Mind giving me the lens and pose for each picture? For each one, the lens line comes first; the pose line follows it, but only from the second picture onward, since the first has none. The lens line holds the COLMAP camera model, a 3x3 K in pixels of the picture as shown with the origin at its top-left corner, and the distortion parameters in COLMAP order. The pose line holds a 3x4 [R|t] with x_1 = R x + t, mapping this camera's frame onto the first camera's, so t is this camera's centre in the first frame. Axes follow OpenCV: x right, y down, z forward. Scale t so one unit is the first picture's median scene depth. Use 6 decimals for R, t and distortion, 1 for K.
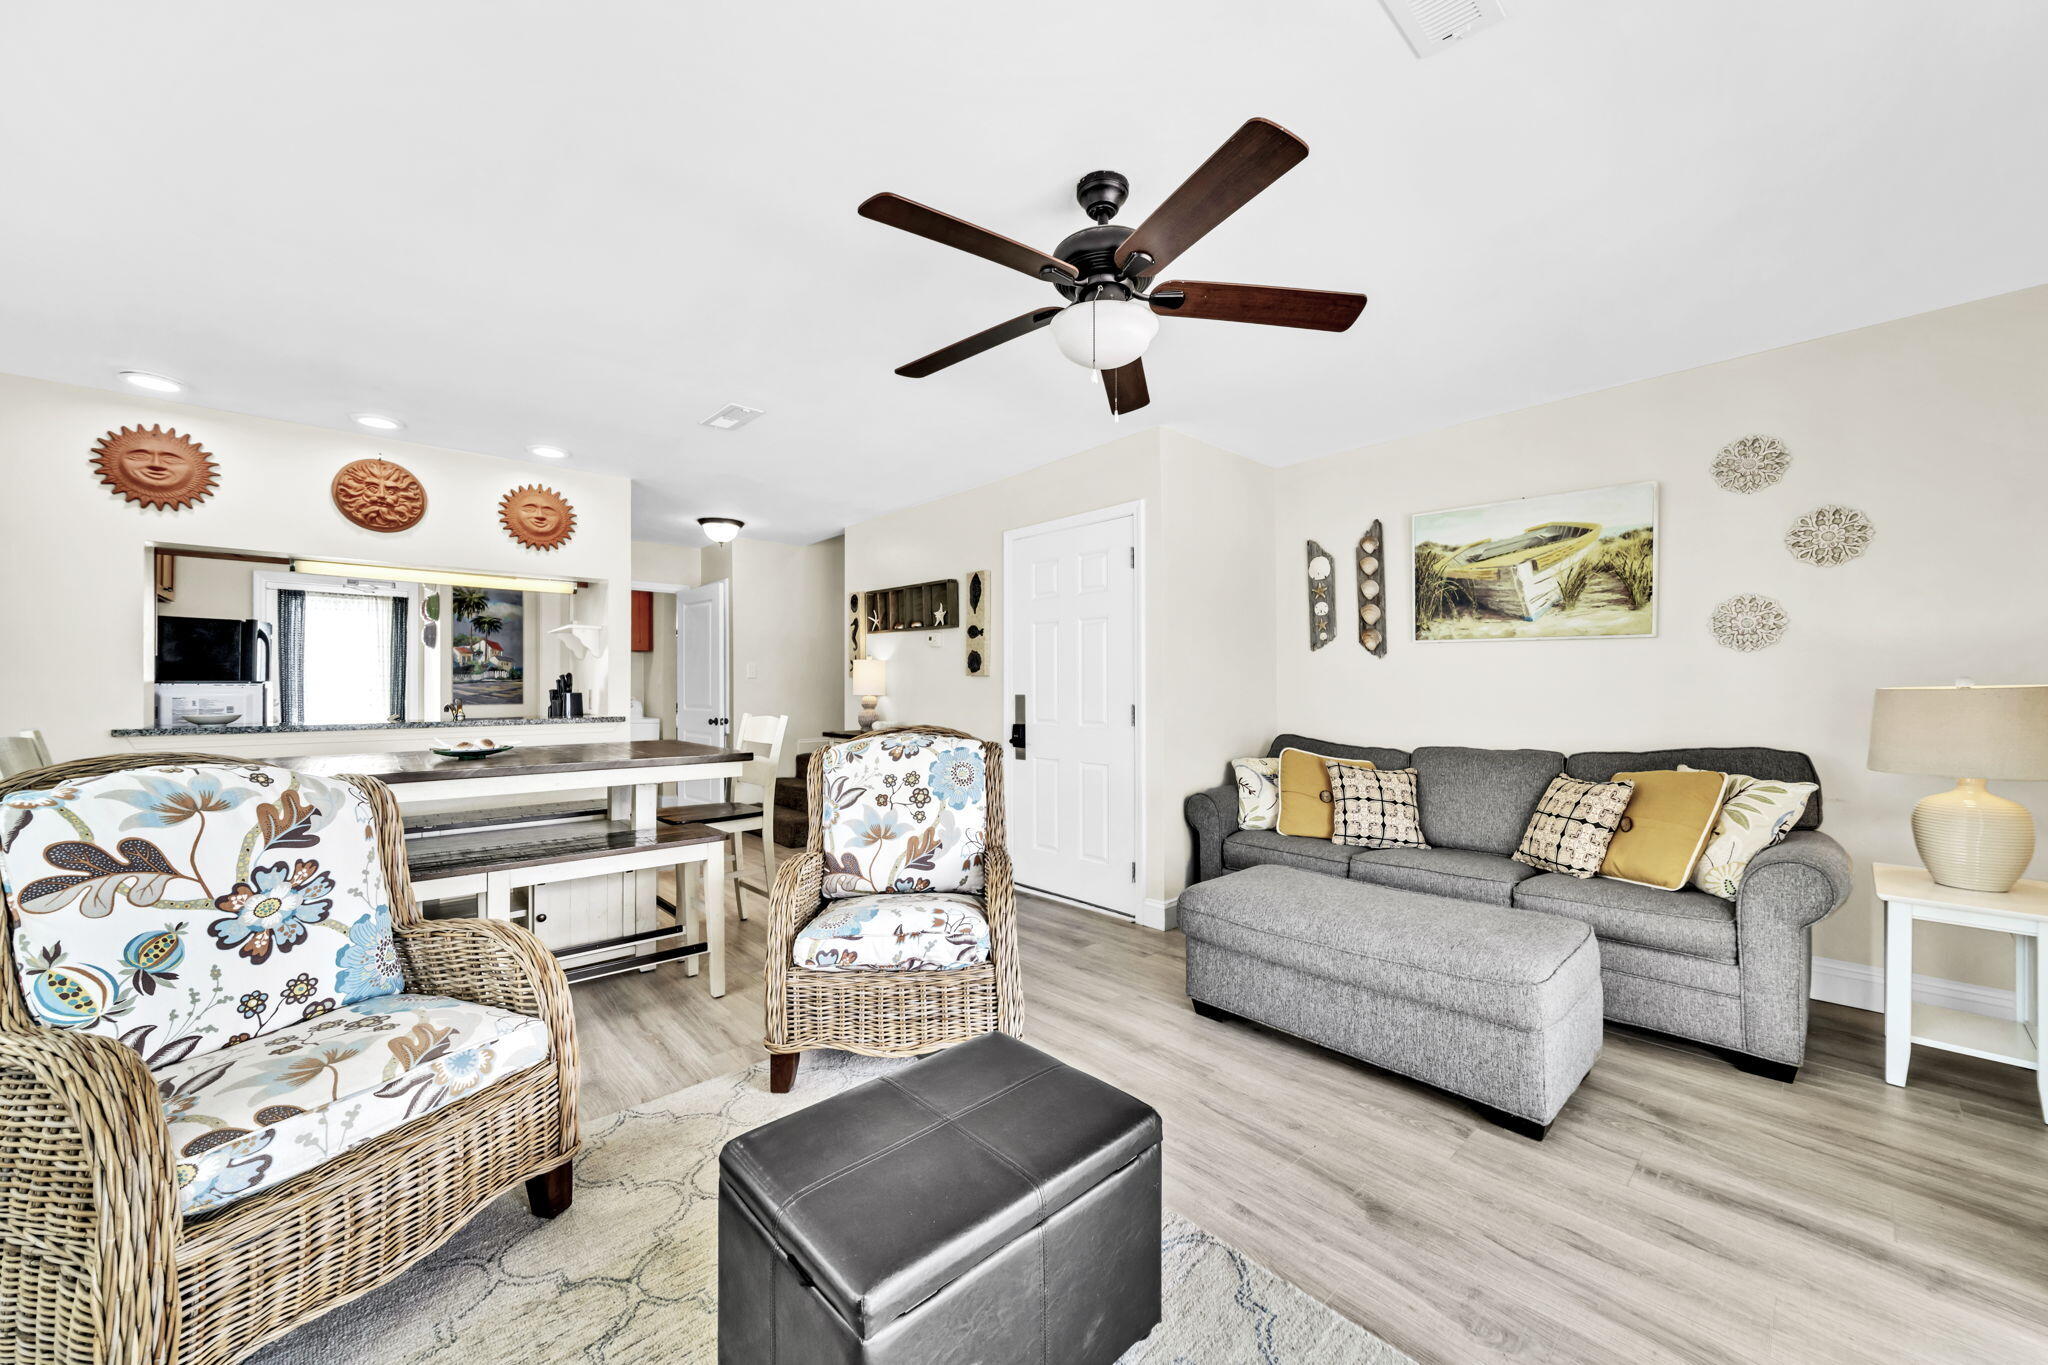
lens RADIAL K [[748.0, 0, 1017.6], [0, 748.0, 686.1], [0, 0, 1]] dist [-0.001960, -0.000171]
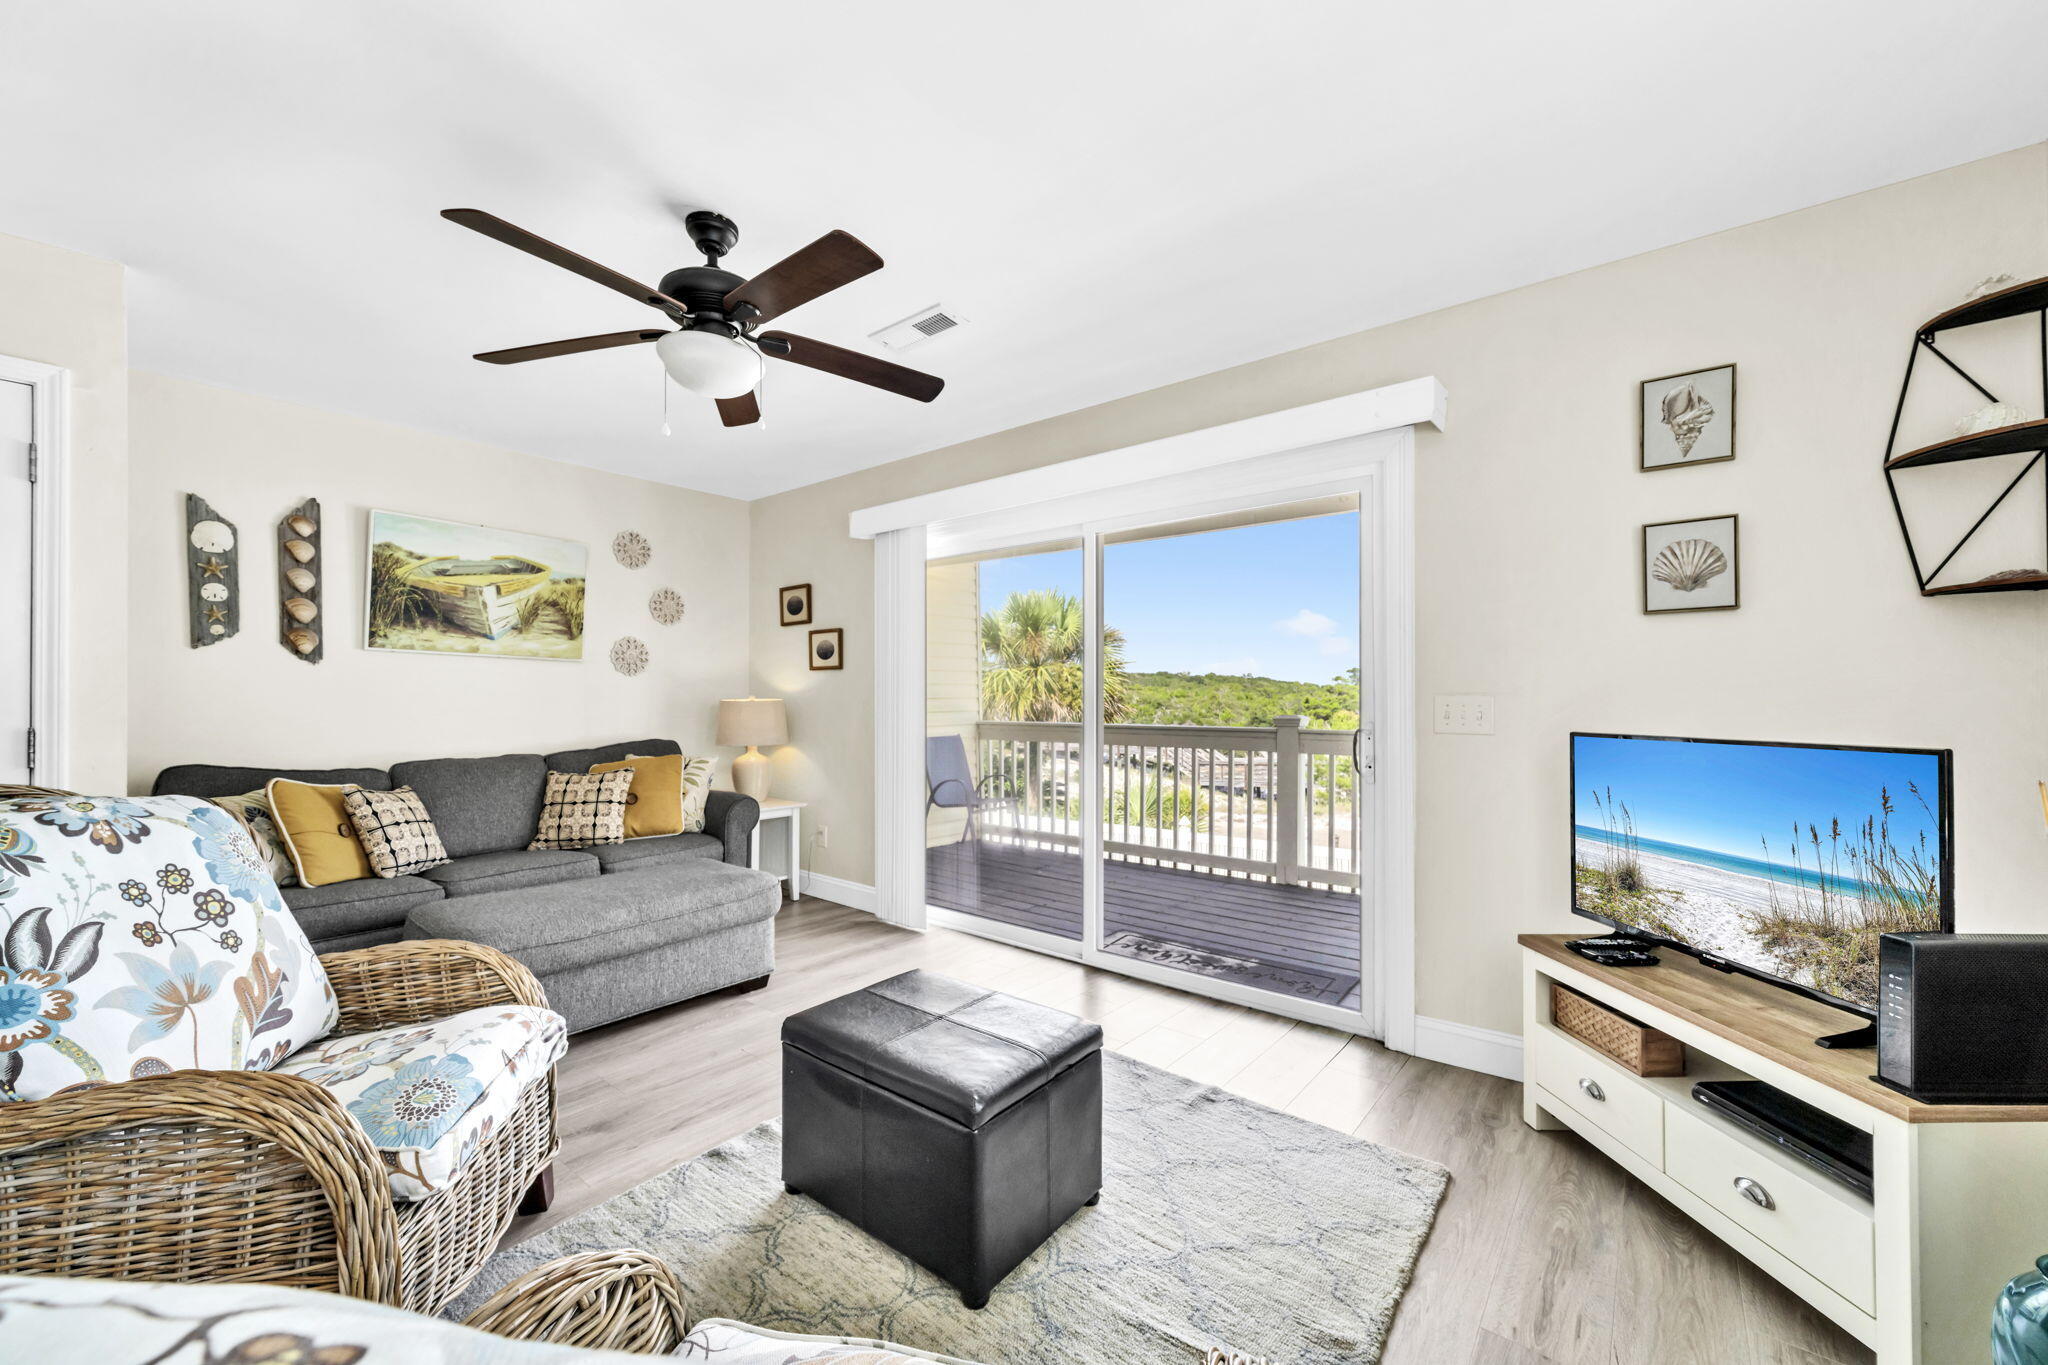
lens RADIAL K [[791.6, 0, 1011.2], [0, 791.6, 692.9], [0, 0, 1]] dist [0.000383, -0.000172]
pose [[-0.144807, 0.010726, 0.989402, -0.559342], [-0.002656, 0.999933, -0.011229, 0.002977], [-0.989456, -0.004254, -0.144769, 0.391805]]
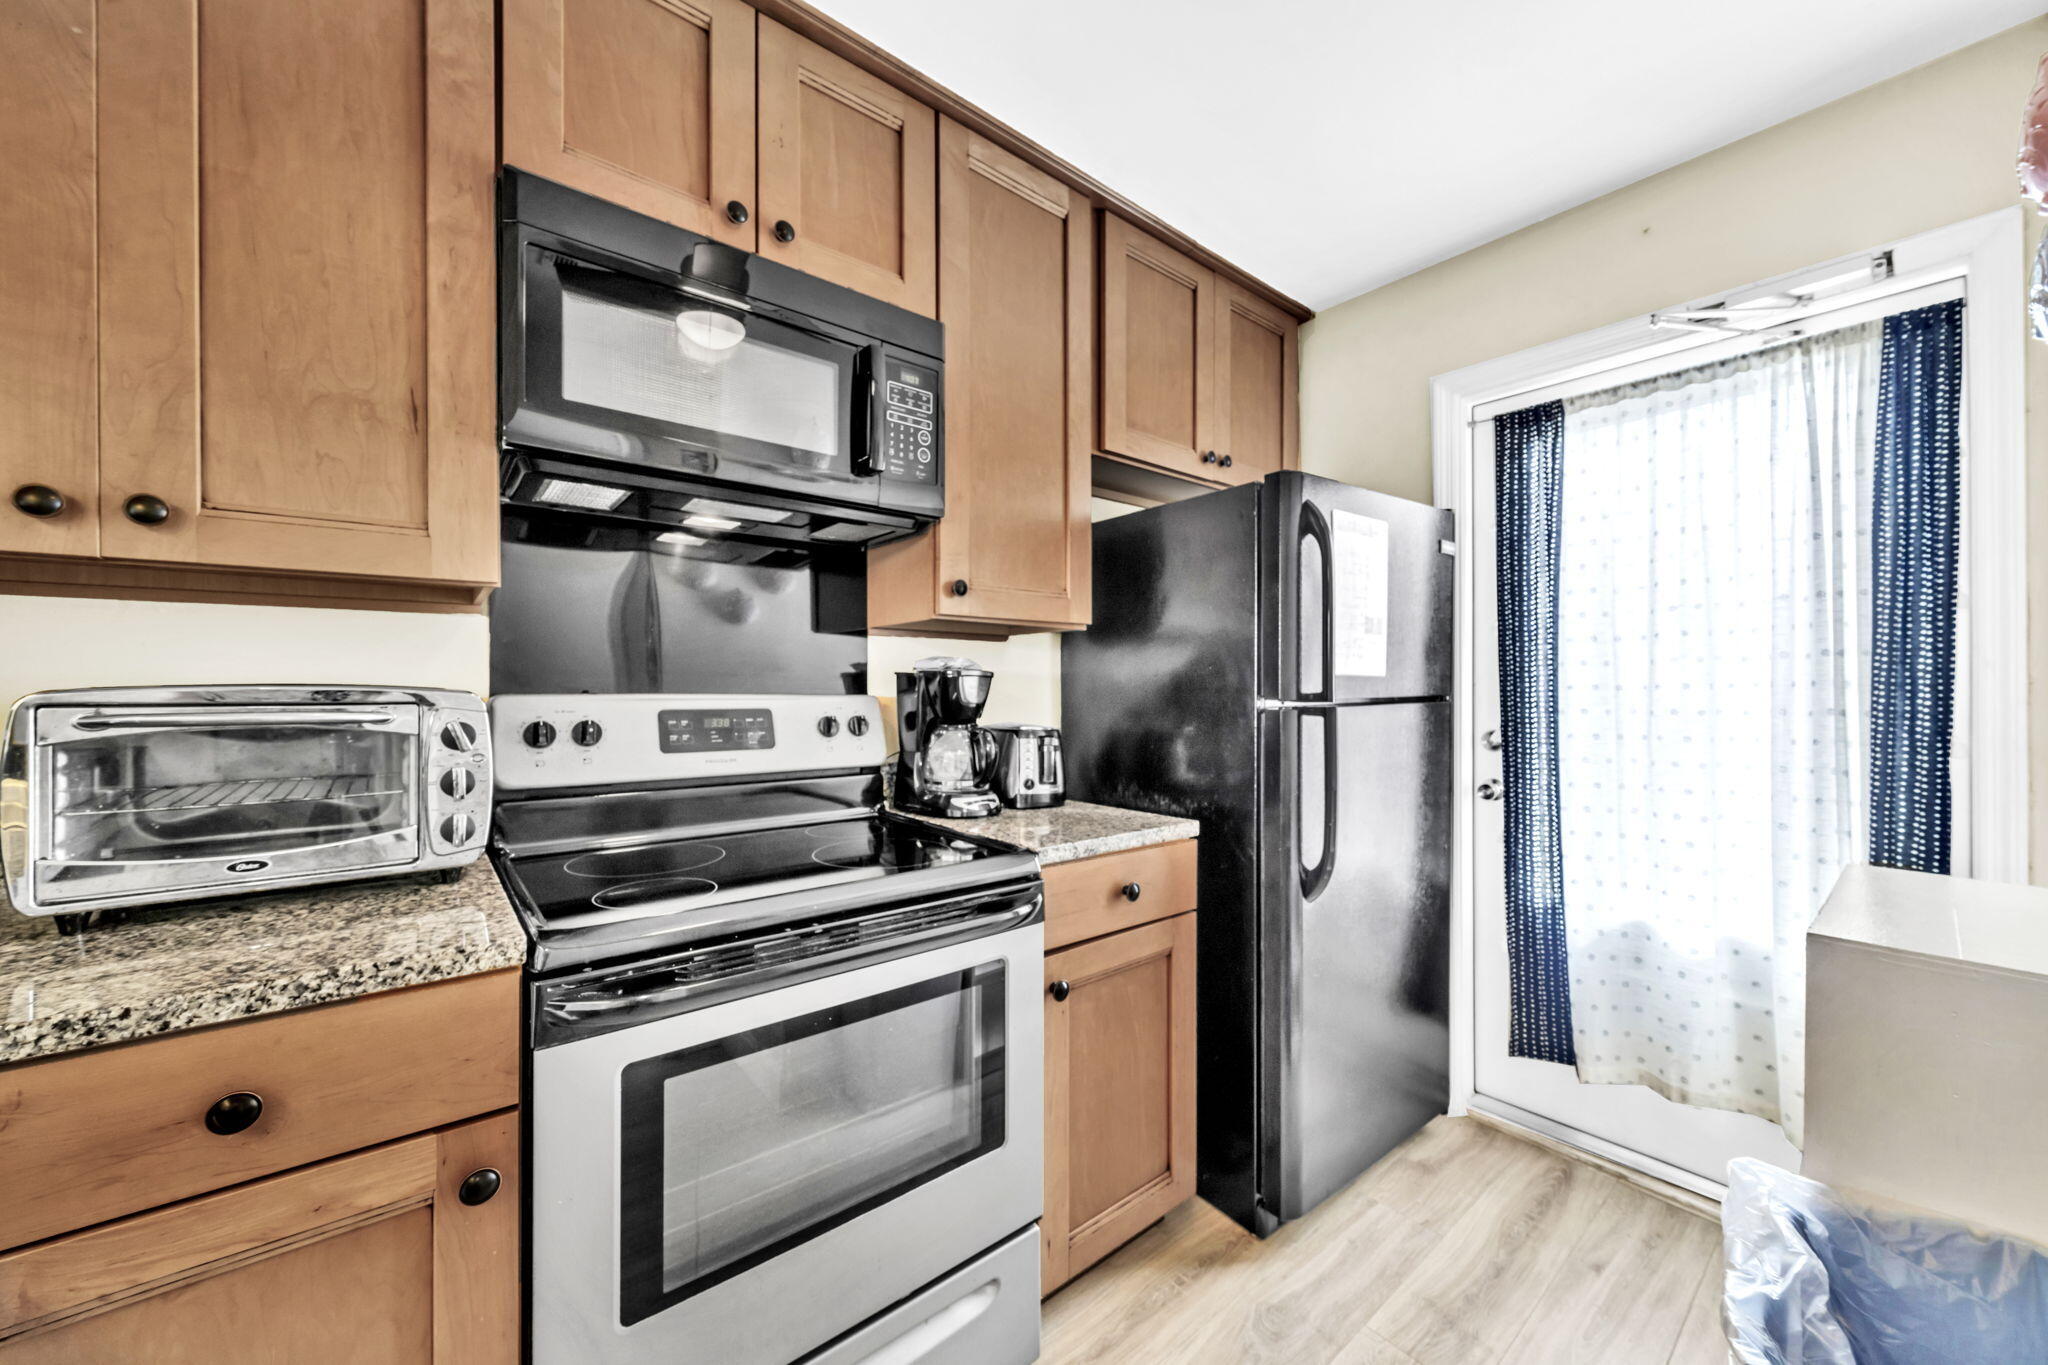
lens RADIAL K [[748.0, 0, 1017.6], [0, 748.0, 686.1], [0, 0, 1]] dist [-0.001960, -0.000171]
pose [[-0.058141, -0.008300, -0.998274, -1.072516], [-0.000664, 0.999966, -0.008275, -0.001233], [0.998308, 0.000182, -0.058145, 1.355399]]
